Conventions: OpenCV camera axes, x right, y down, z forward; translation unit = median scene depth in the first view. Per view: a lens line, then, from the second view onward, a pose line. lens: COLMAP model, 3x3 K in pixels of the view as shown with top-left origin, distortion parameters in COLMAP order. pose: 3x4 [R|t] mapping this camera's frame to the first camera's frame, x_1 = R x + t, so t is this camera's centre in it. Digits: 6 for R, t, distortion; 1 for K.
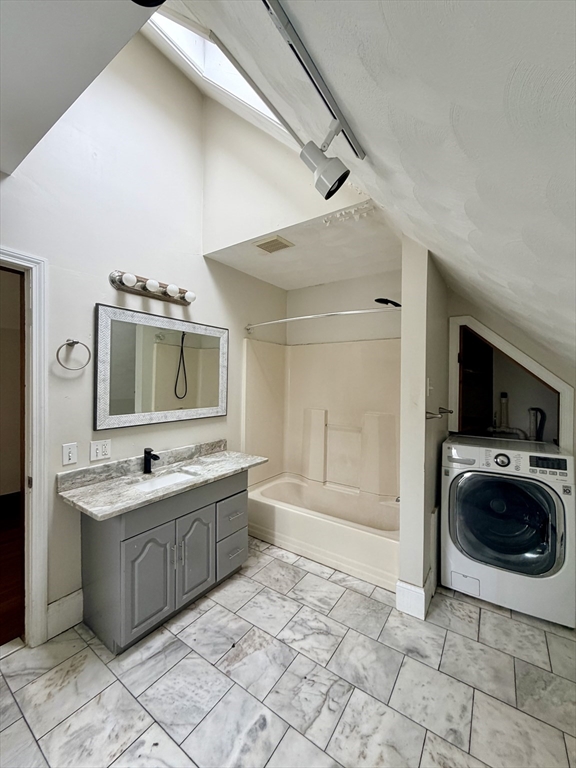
lens RADIAL K [[306.4, 0, 289.7], [0, 306.4, 383.4], [0, 0, 1]] dist [-0.000372, -0.000211]
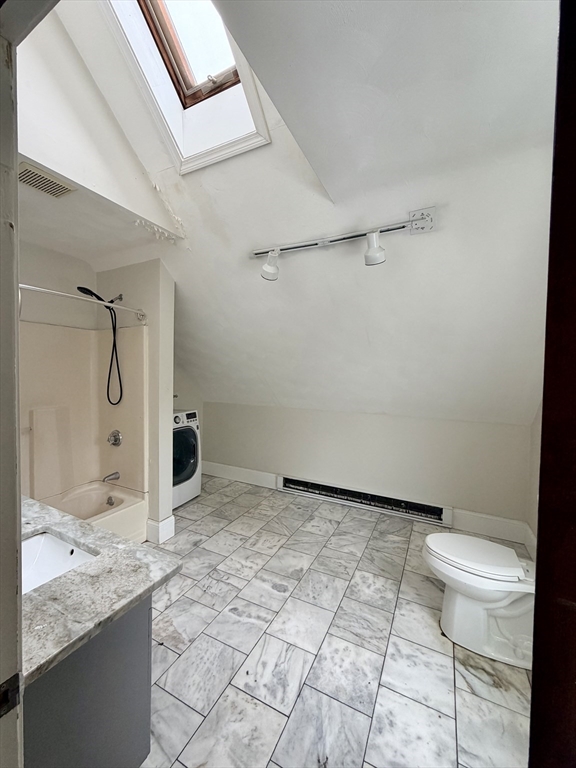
lens RADIAL K [[306.4, 0, 289.8], [0, 306.4, 382.7], [0, 0, 1]] dist [-0.000372, -0.000211]
pose [[-0.136899, -0.046457, 0.989495, -1.370311], [-0.006896, 0.998920, 0.045946, -0.040671], [-0.990561, -0.000534, -0.137071, 0.841102]]
